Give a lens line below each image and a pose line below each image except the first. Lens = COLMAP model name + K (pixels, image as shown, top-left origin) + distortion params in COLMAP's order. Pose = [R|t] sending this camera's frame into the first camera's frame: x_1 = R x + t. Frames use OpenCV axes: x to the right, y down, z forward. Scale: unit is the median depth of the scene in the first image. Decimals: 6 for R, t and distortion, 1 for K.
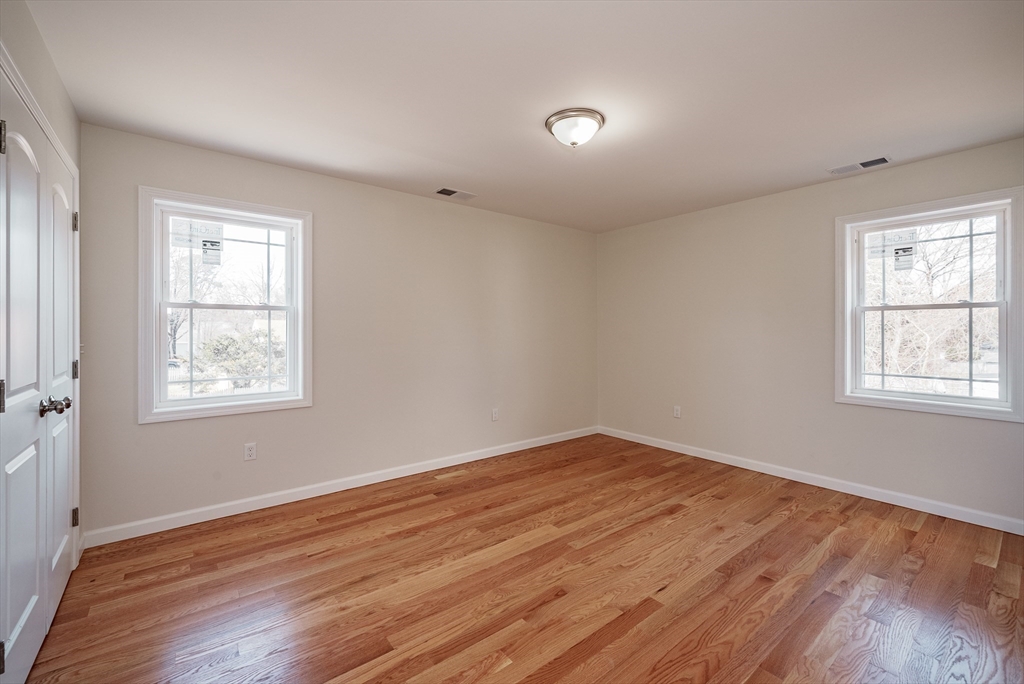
lens RADIAL K [[421.5, 0, 523.9], [0, 421.5, 338.8], [0, 0, 1]] dist [-0.000708, -0.000155]
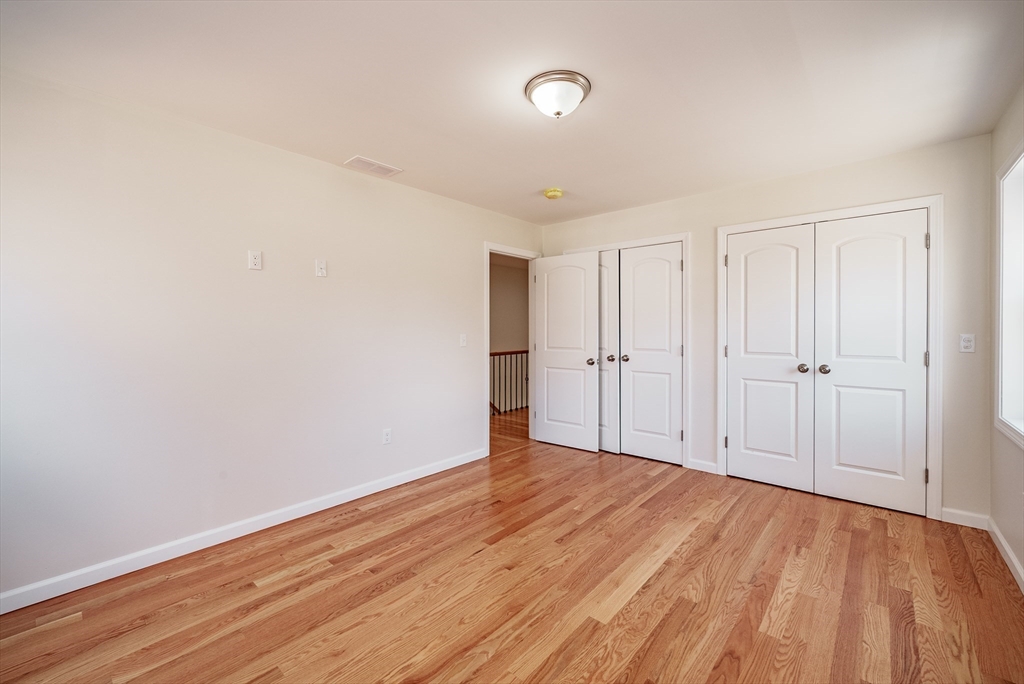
lens RADIAL K [[421.5, 0, 523.9], [0, 421.5, 338.8], [0, 0, 1]] dist [-0.000708, -0.000155]
pose [[-0.983216, 0.005892, -0.182351, 0.350251], [-0.002136, 0.999038, 0.043796, -0.050578], [0.182434, 0.043450, -0.982258, 1.831978]]
